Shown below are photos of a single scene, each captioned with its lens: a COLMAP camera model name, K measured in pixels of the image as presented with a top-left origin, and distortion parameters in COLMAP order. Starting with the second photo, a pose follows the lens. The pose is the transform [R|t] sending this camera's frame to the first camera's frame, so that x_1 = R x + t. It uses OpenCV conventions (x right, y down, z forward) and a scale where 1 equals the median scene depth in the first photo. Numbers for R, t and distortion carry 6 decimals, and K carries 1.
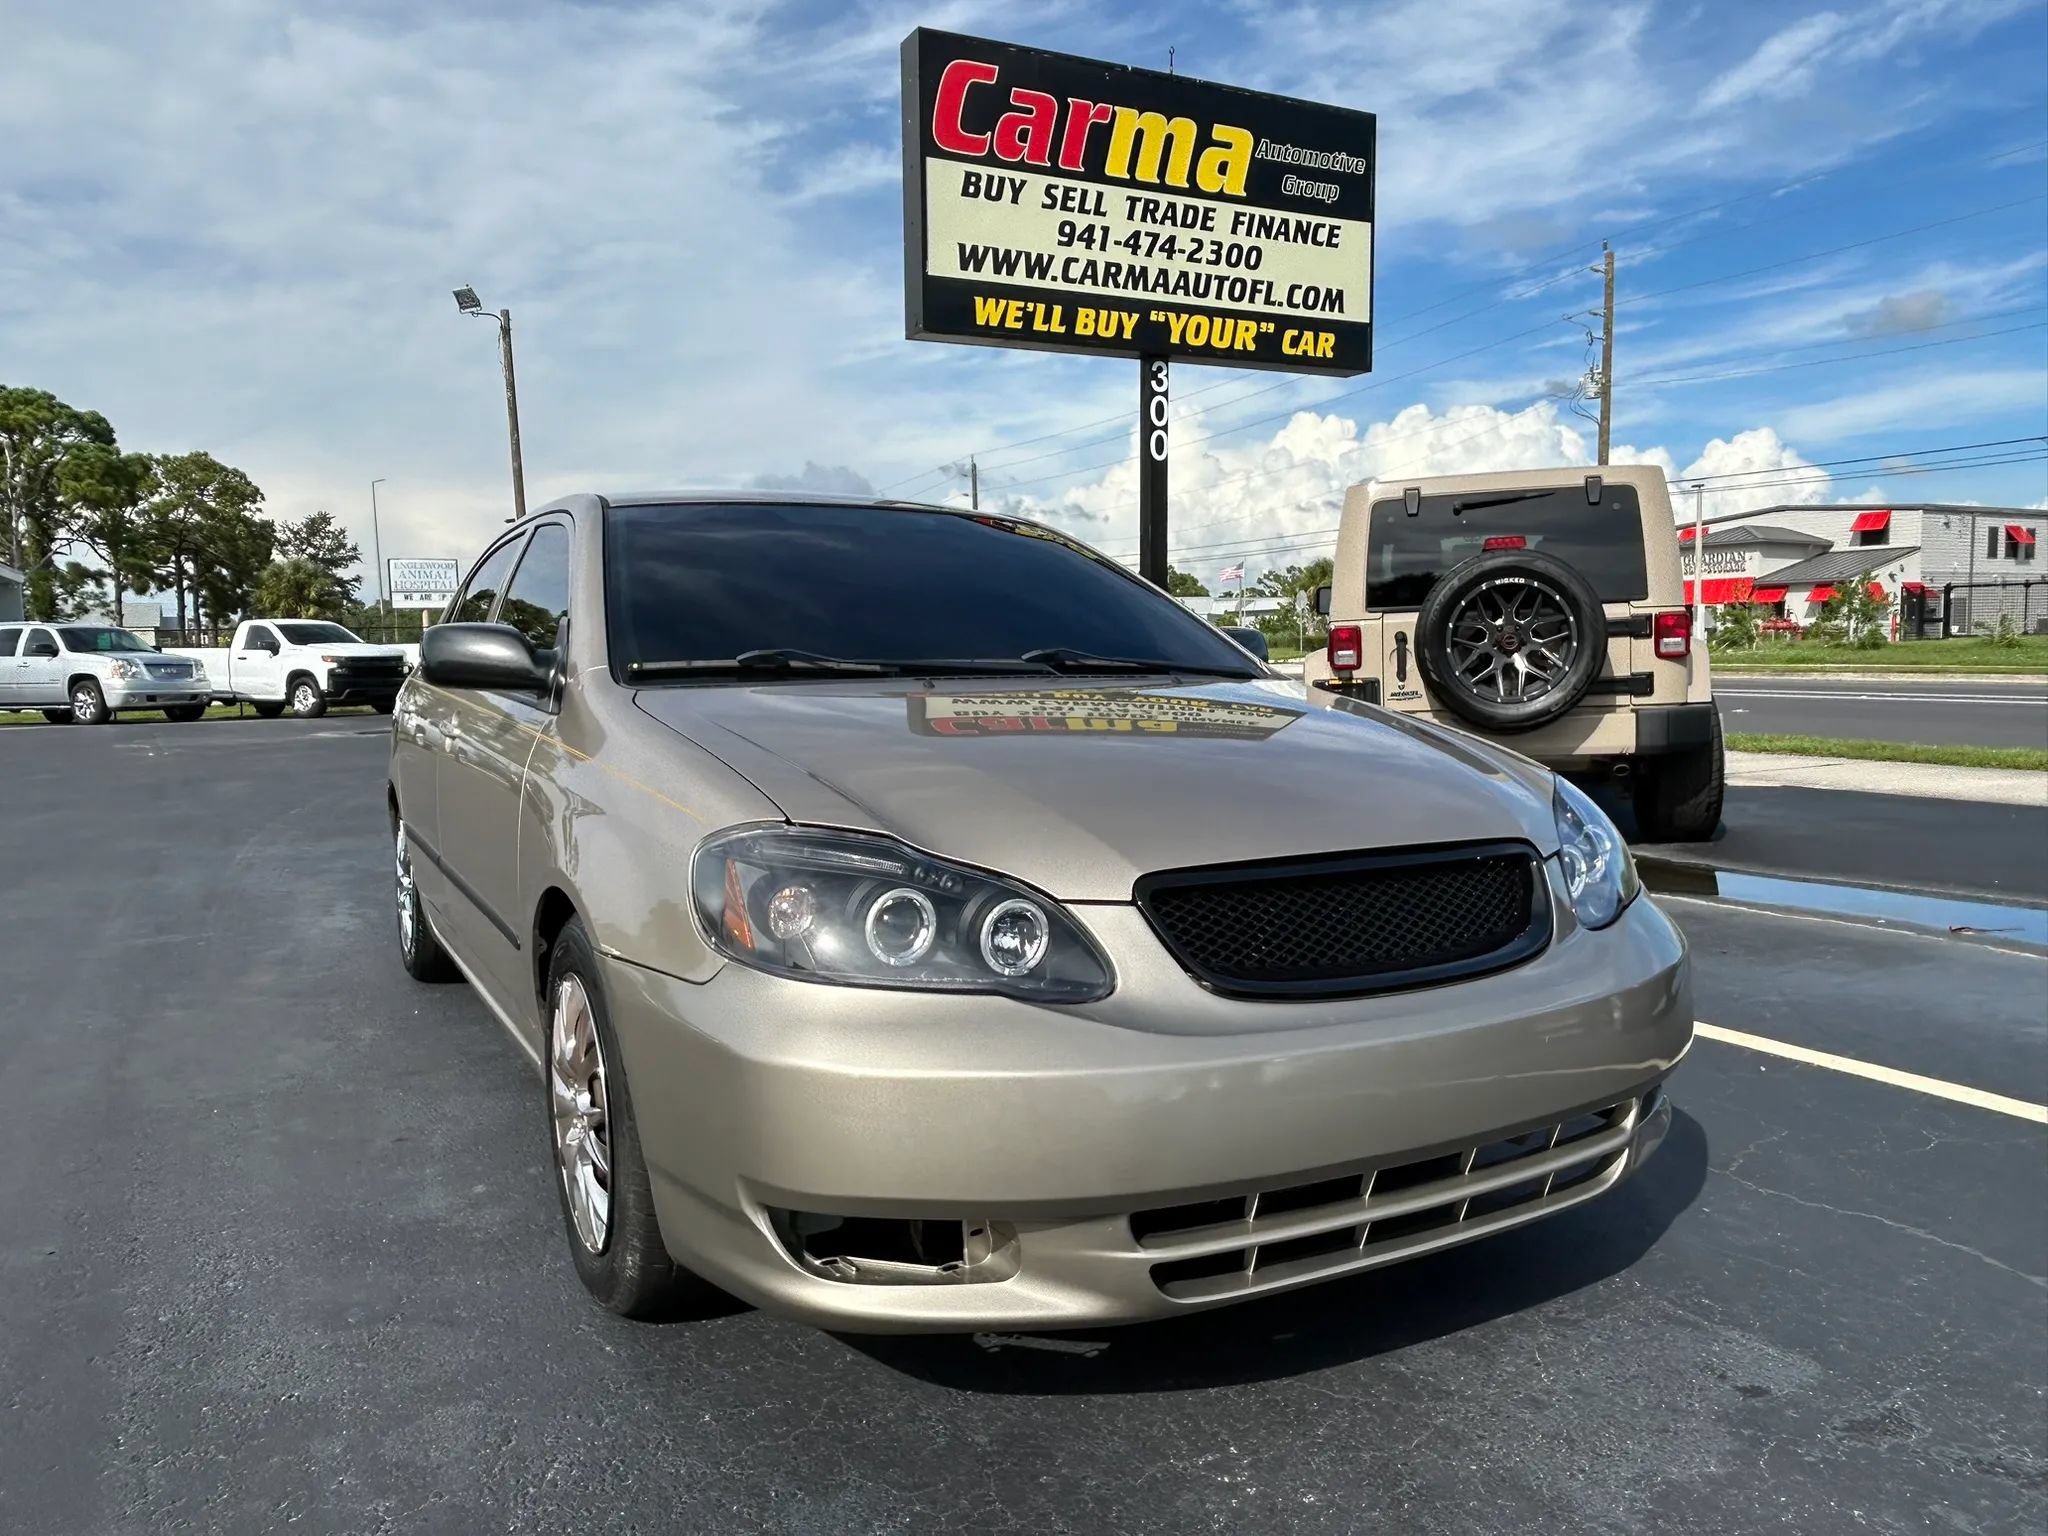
lens RADIAL K [[1436.1, 0, 1030.1], [0, 1436.1, 784.8], [0, 0, 1]] dist [0.010805, -0.020640]
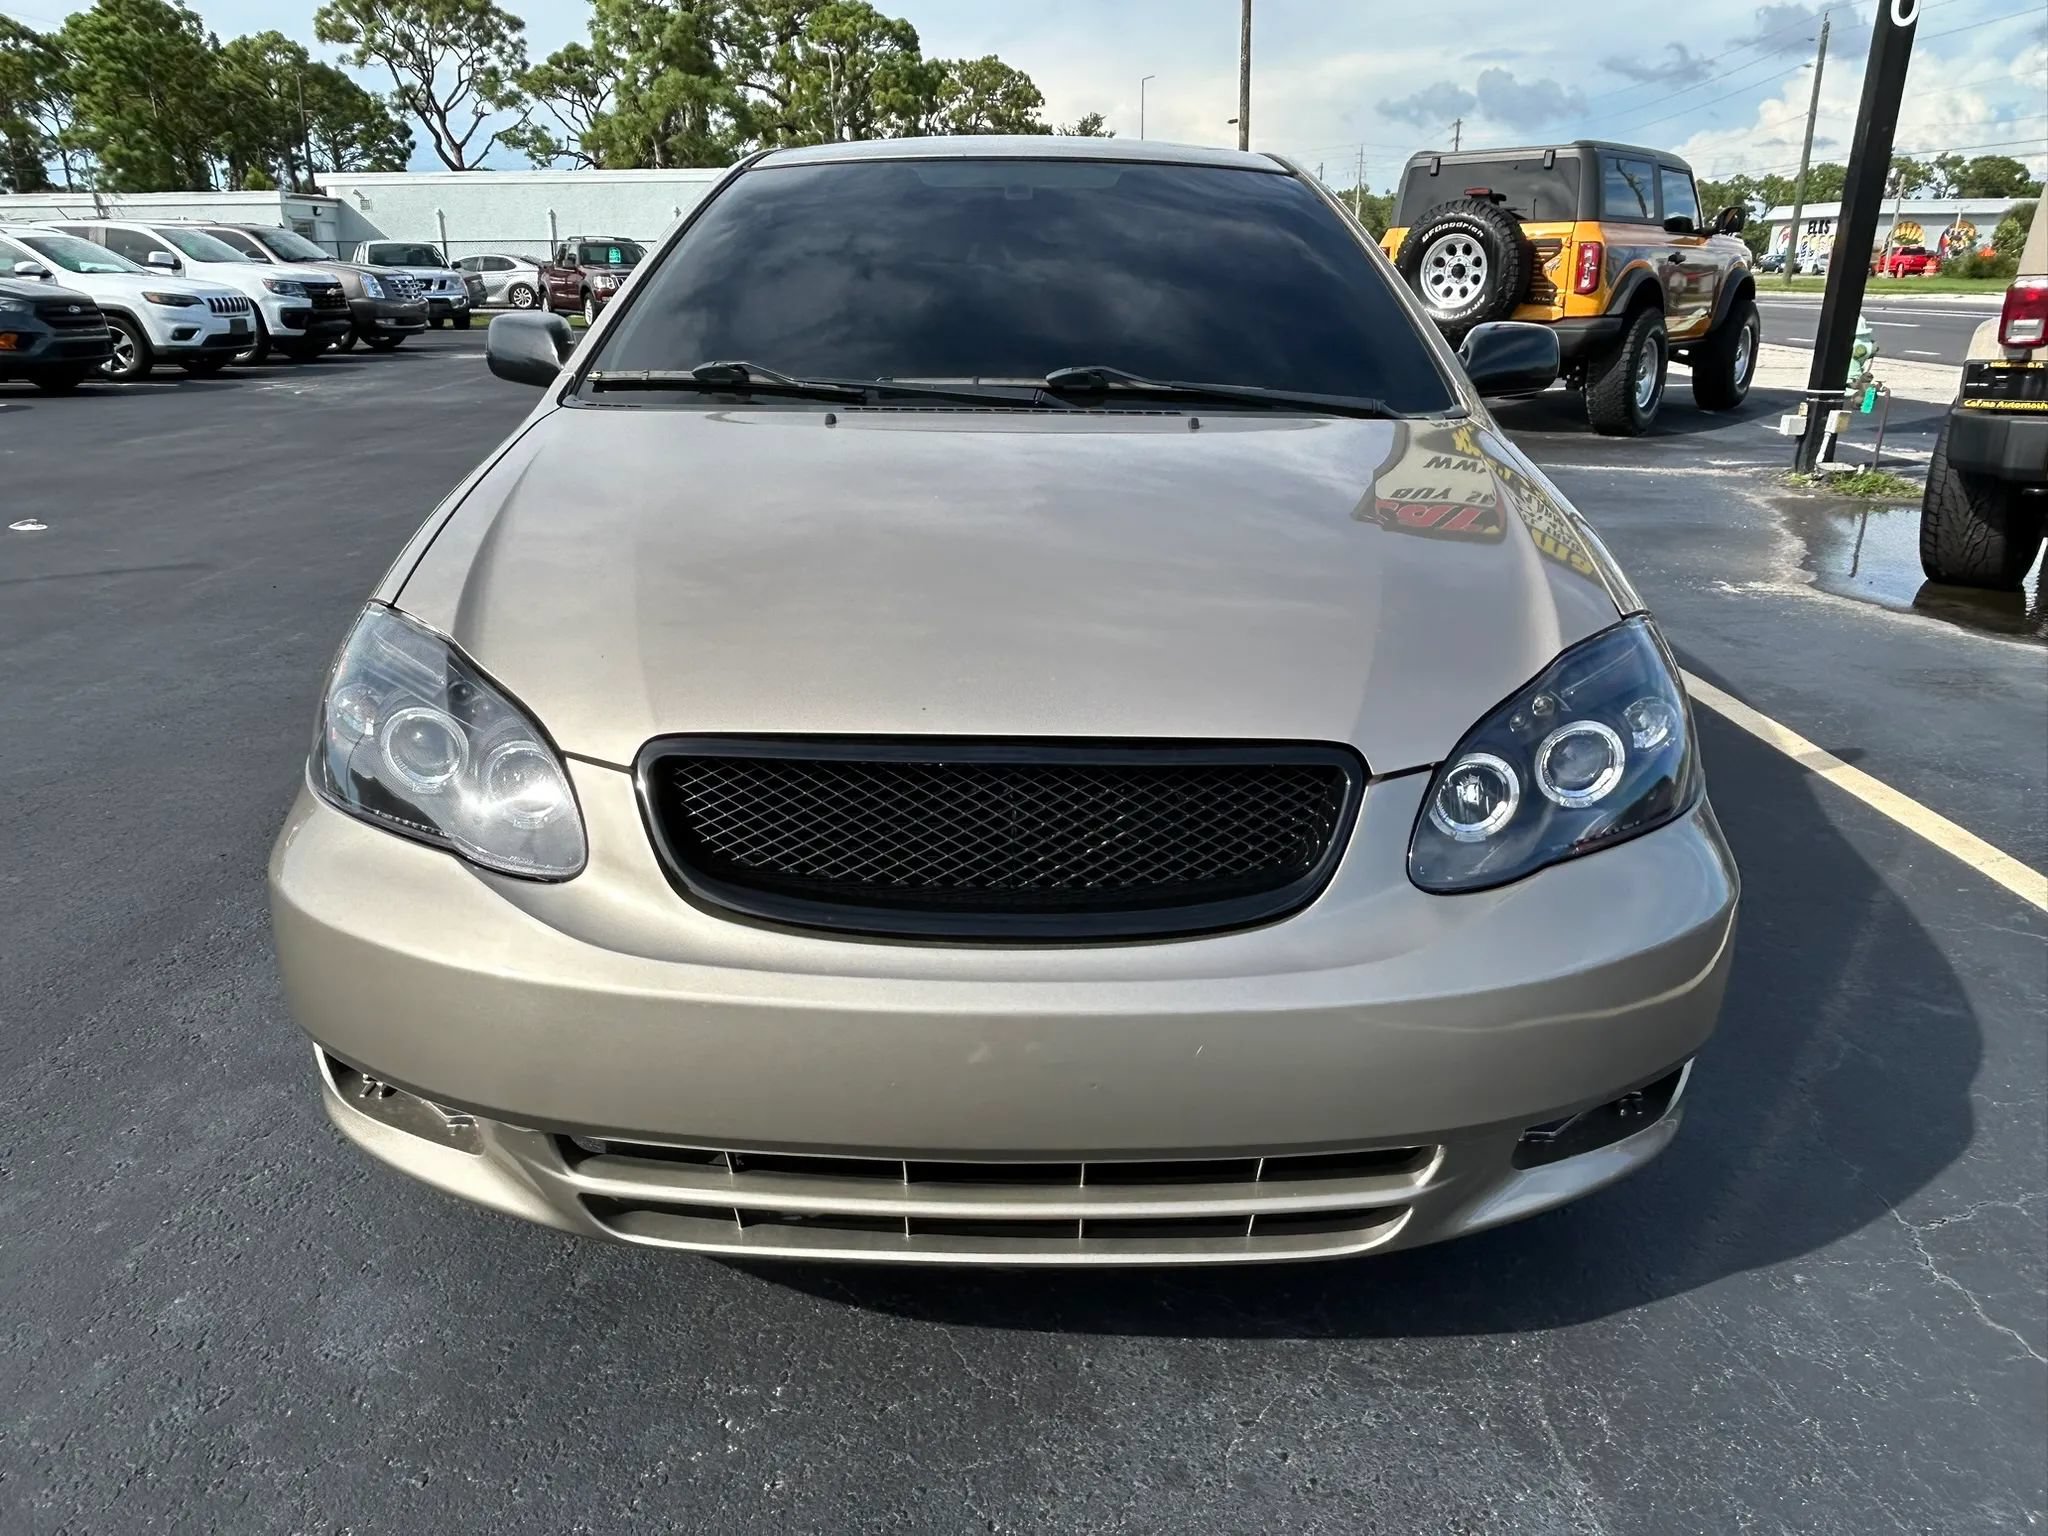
lens RADIAL K [[1439.6, 0, 1023.1], [0, 1439.6, 791.1], [0, 0, 1]] dist [-0.009975, 0.006768]
pose [[0.868927, 0.184447, -0.459287, 0.109819], [-0.059246, 0.960056, 0.273464, -0.023834], [0.491381, -0.210410, 0.845146, 0.076502]]
